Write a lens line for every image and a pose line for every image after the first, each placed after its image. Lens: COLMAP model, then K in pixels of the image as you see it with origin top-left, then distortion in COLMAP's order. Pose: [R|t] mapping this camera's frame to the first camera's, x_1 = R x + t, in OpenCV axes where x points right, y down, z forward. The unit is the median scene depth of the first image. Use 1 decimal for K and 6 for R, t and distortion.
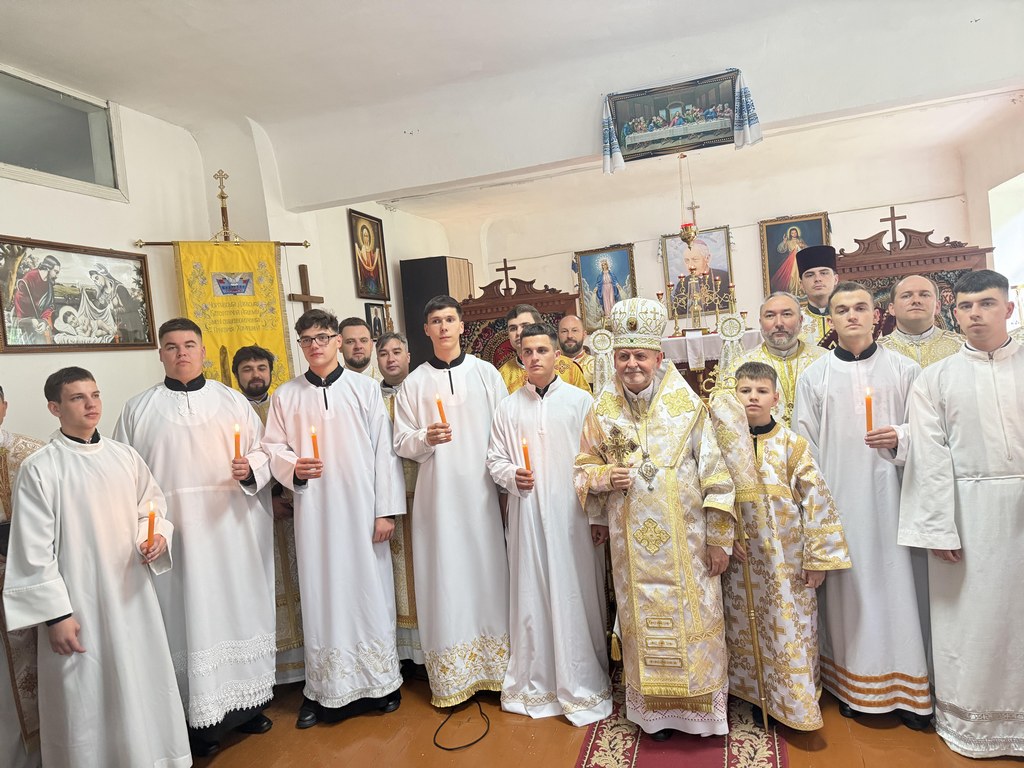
lens RADIAL K [[727.7, 0, 512.1], [0, 727.7, 383.5], [0, 0, 1]] dist [0.033605, -0.025748]
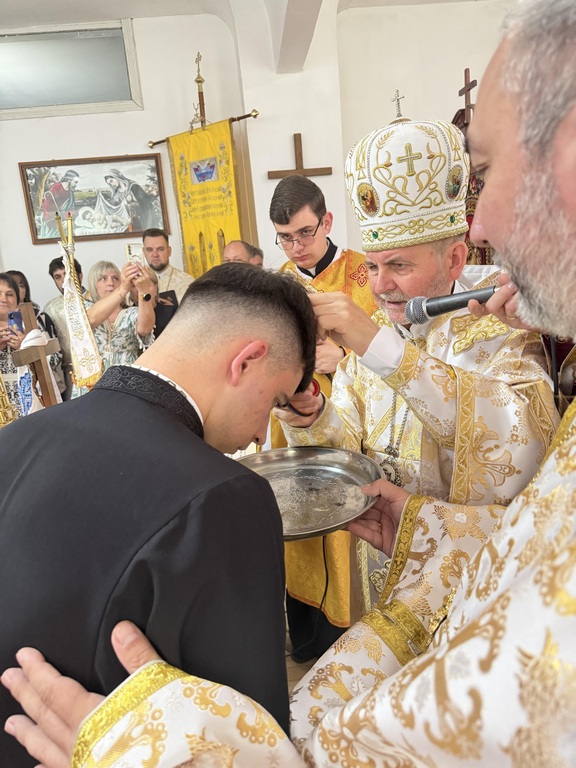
lens RADIAL K [[545.7, 0, 288.5], [0, 545.7, 381.9], [0, 0, 1]] dist [0.033605, -0.025748]
pose [[0.370483, 0.261071, -0.891395, 0.511858], [0.009985, 0.958512, 0.284879, -0.073923], [0.928786, -0.114443, 0.352505, 0.880964]]
